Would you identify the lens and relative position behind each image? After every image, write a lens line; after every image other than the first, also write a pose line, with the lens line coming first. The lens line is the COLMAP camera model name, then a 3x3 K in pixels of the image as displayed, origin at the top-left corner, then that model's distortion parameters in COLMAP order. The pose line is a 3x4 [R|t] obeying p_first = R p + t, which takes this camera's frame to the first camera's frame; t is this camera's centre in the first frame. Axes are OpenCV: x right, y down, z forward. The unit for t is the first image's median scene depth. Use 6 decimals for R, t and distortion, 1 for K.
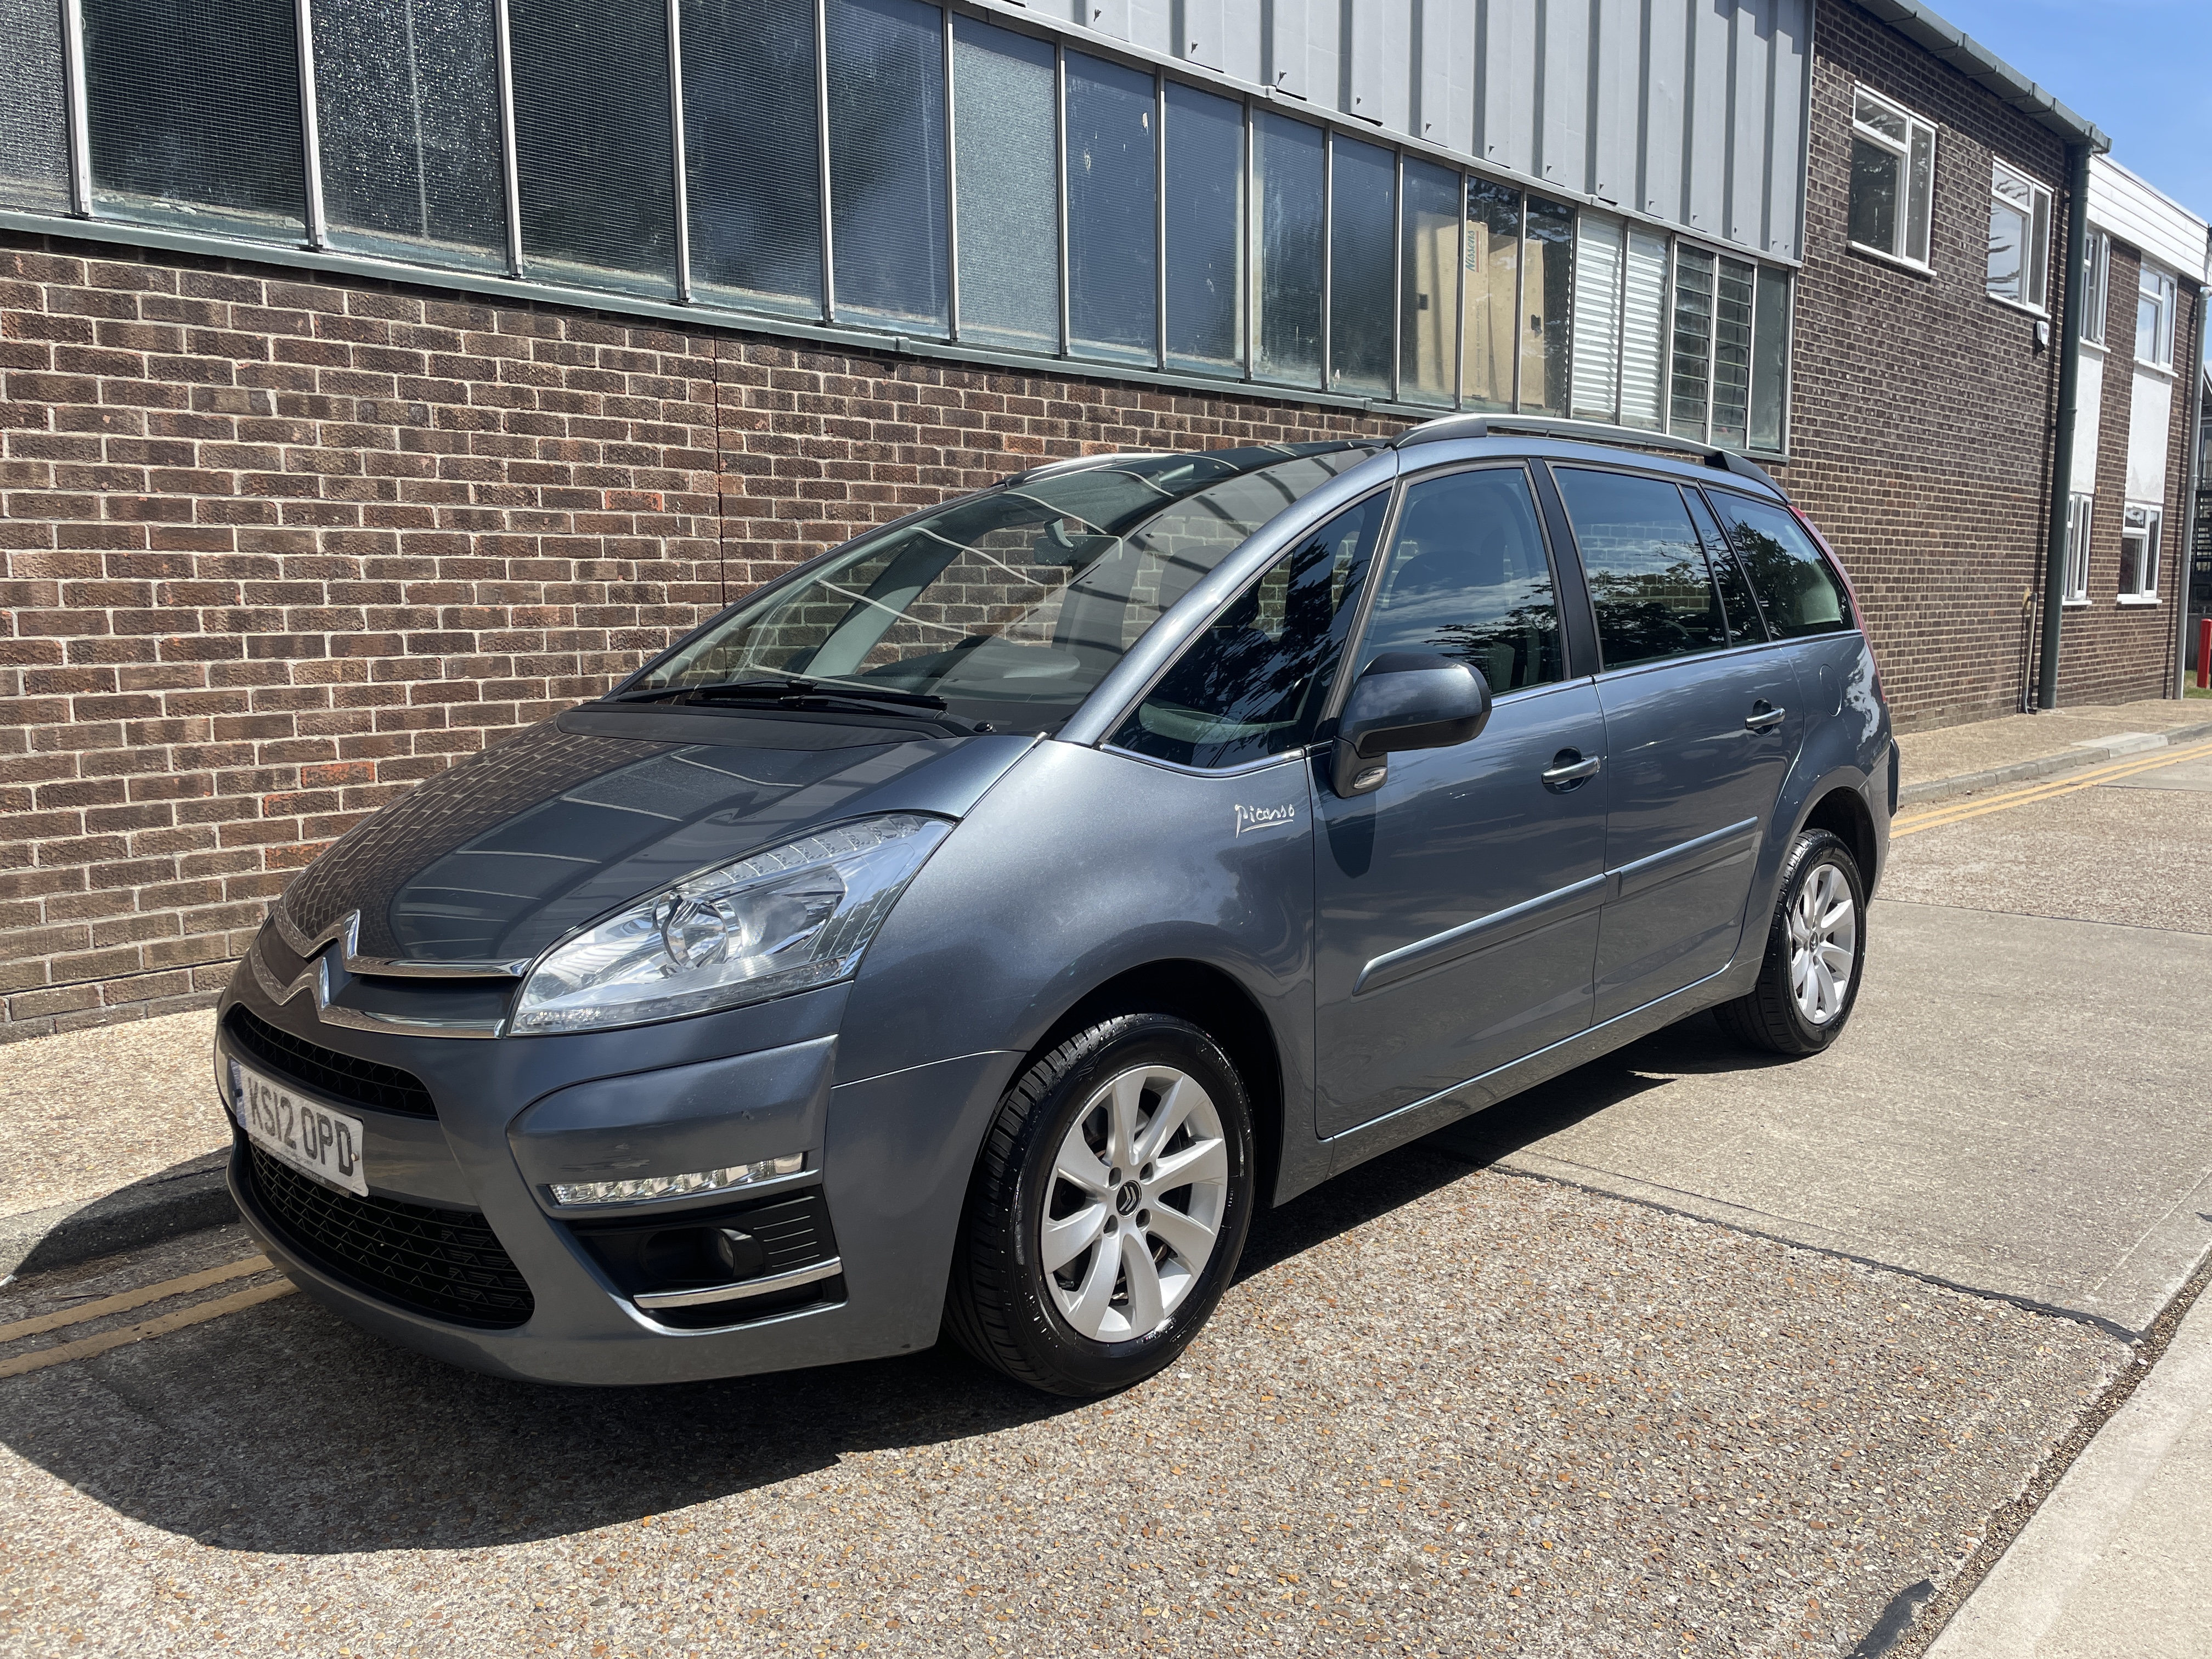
lens RADIAL K [[1661.3, 0, 1113.8], [0, 1661.3, 797.9], [0, 0, 1]] dist [0.087772, -0.111189]
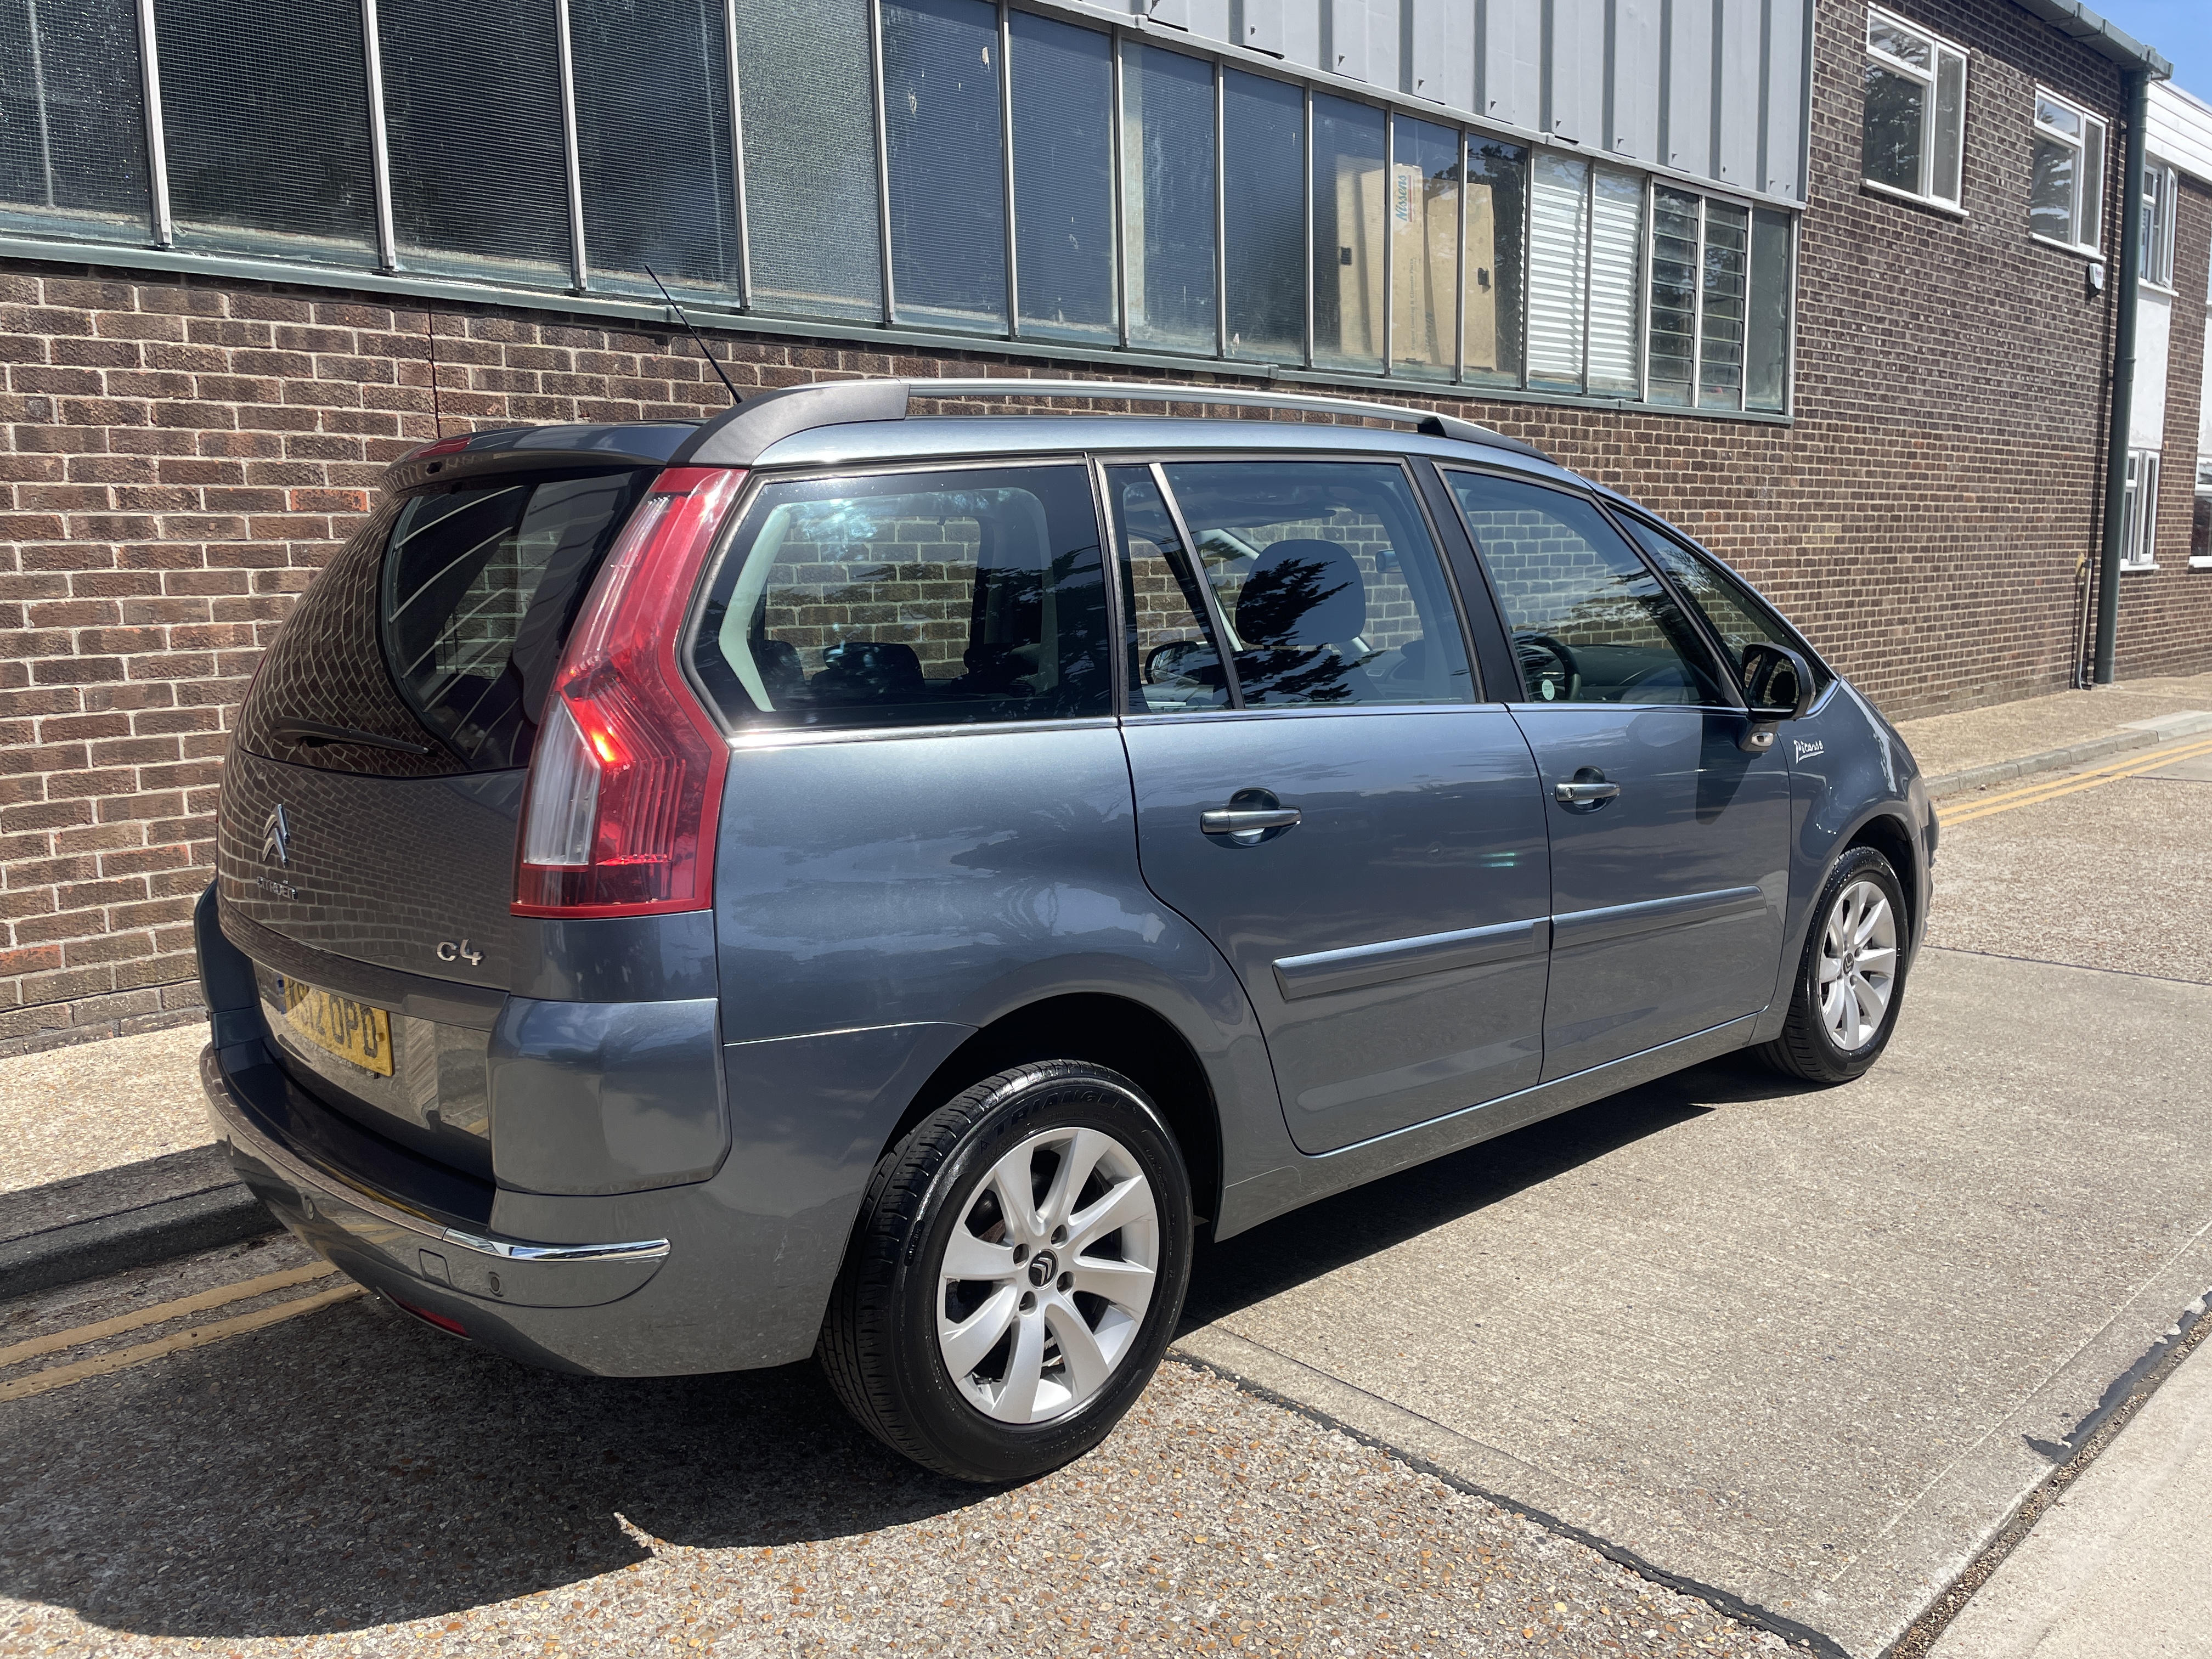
lens RADIAL K [[1661.3, 0, 1124.4], [0, 1661.3, 797.7], [0, 0, 1]] dist [0.087772, -0.111189]
pose [[0.998929, -0.008163, -0.045554, 0.147630], [0.009011, 0.999789, 0.018444, -0.031056], [0.045394, -0.018835, 0.998792, 0.123660]]
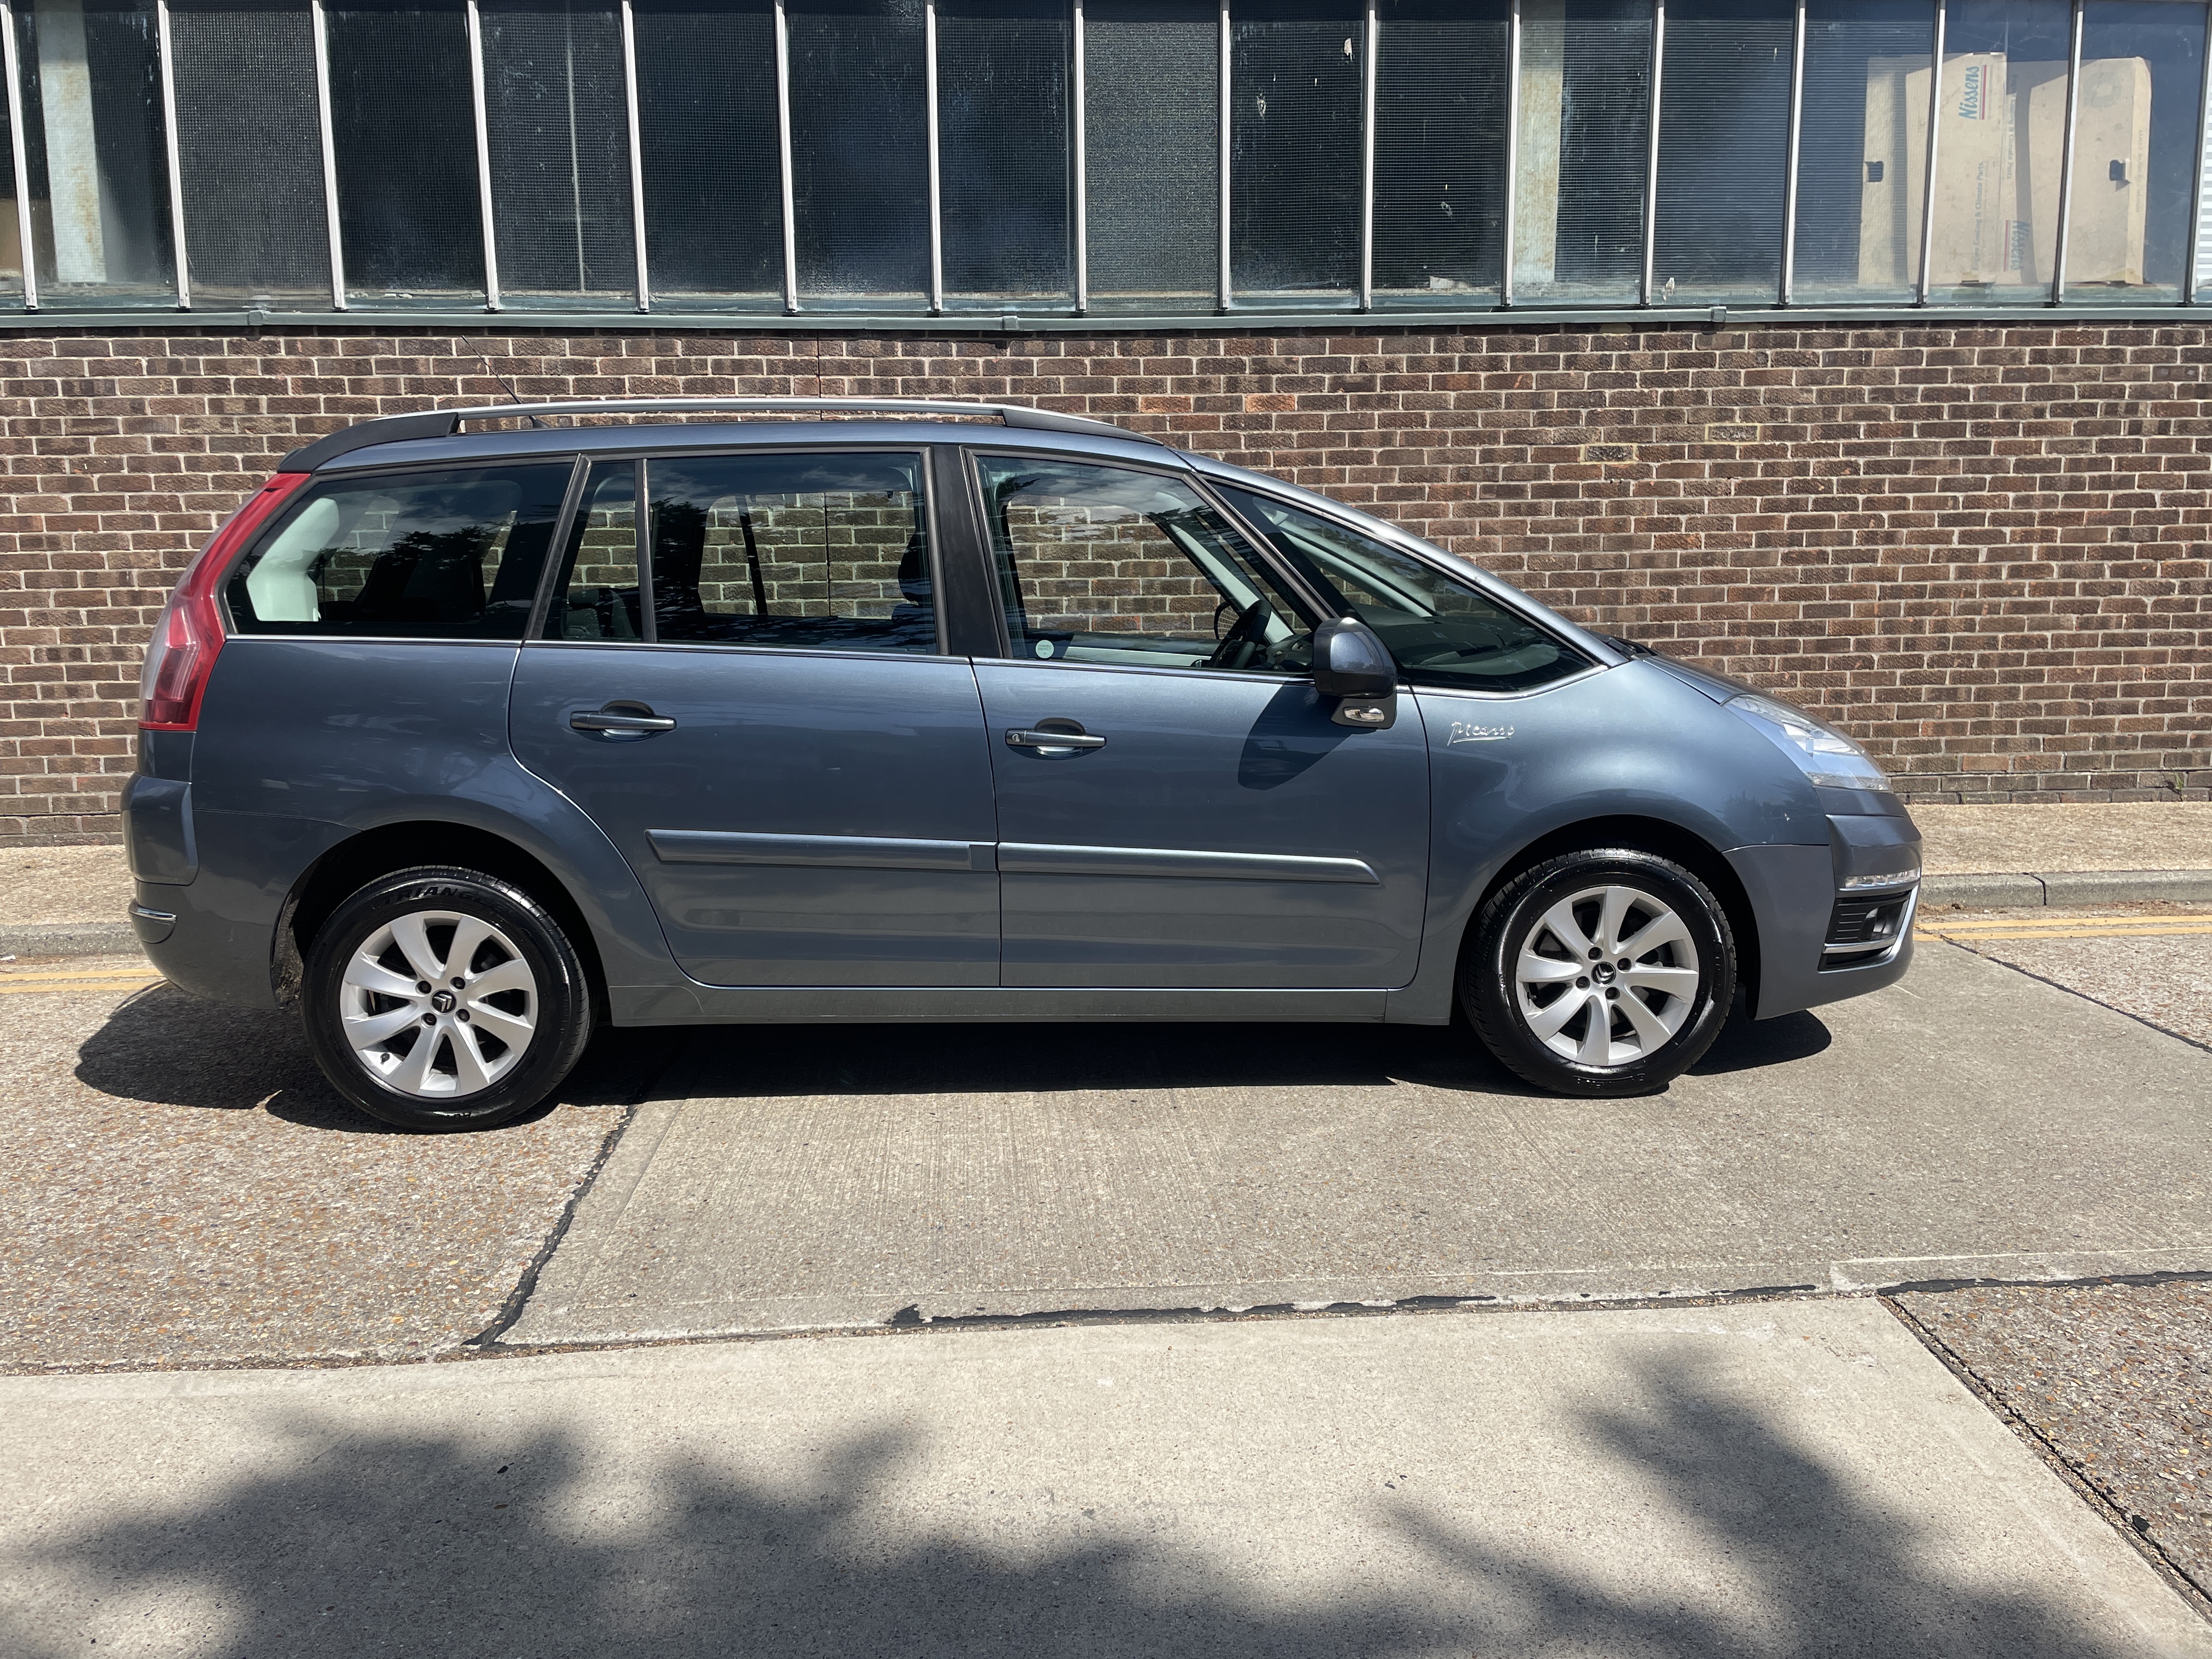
lens RADIAL K [[1661.3, 0, 1111.7], [0, 1661.3, 802.1], [0, 0, 1]] dist [0.087772, -0.111189]
pose [[0.741416, 0.102925, -0.663105, 0.678841], [-0.071947, 0.994664, 0.073944, -0.045215], [0.667177, -0.007115, 0.744865, 0.227750]]
